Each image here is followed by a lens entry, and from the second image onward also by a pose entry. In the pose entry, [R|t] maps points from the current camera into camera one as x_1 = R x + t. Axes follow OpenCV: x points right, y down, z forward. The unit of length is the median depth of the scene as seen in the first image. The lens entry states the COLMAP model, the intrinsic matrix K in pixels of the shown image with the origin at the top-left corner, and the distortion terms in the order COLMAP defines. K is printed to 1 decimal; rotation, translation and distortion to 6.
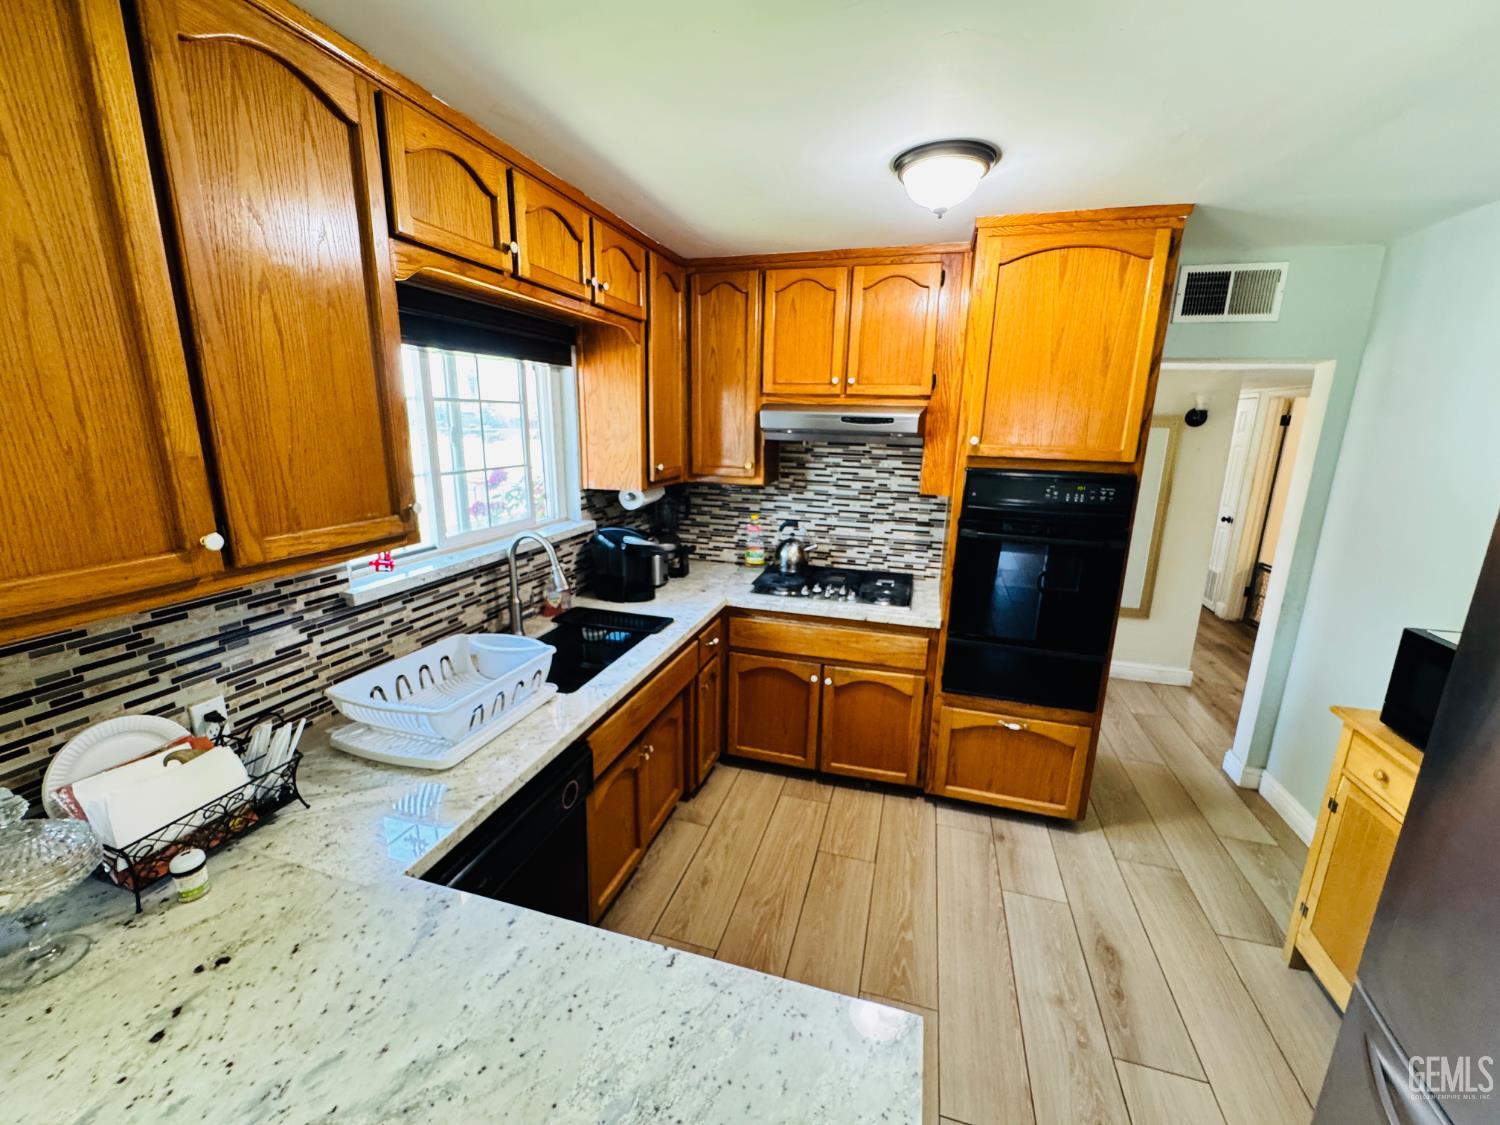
lens RADIAL K [[601.5, 0, 750.7], [0, 601.5, 560.3], [0, 0, 1]] dist [-0.001540, -0.000675]
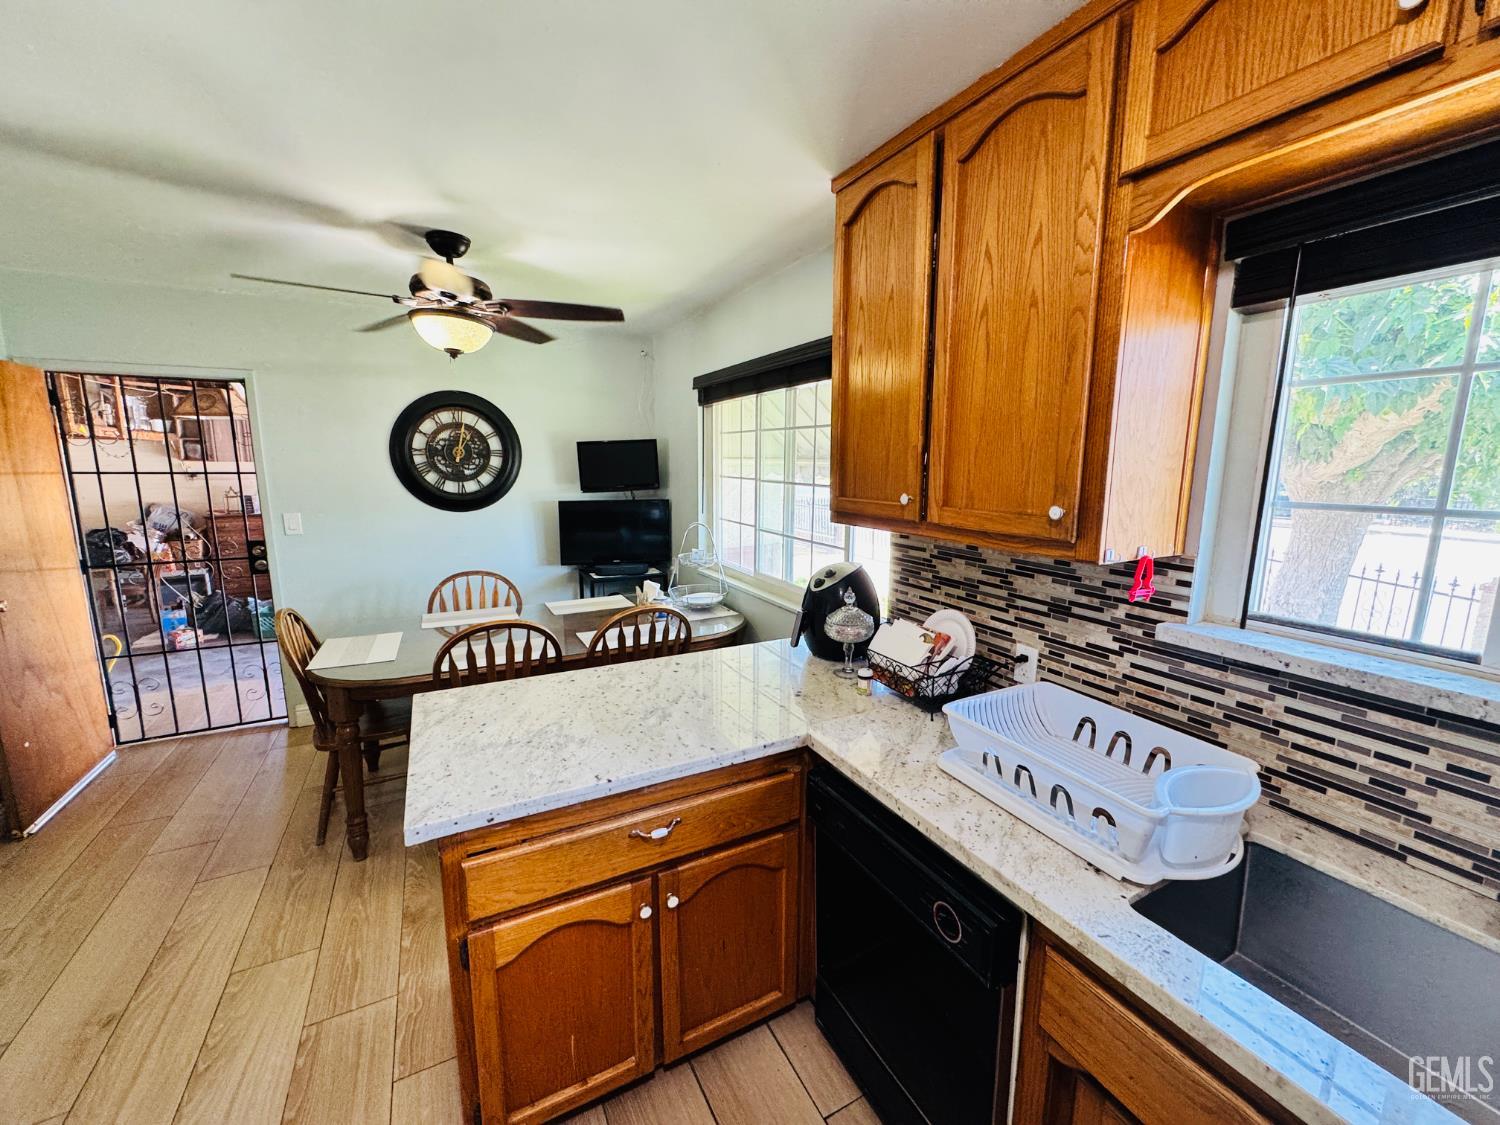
lens RADIAL K [[601.5, 0, 747.5], [0, 601.5, 563.5], [0, 0, 1]] dist [-0.001540, -0.000675]
pose [[-0.717912, 0.098461, -0.689136, 0.330492], [-0.175237, 0.932507, 0.315788, -0.197491], [0.673717, 0.347470, -0.652204, 1.194526]]
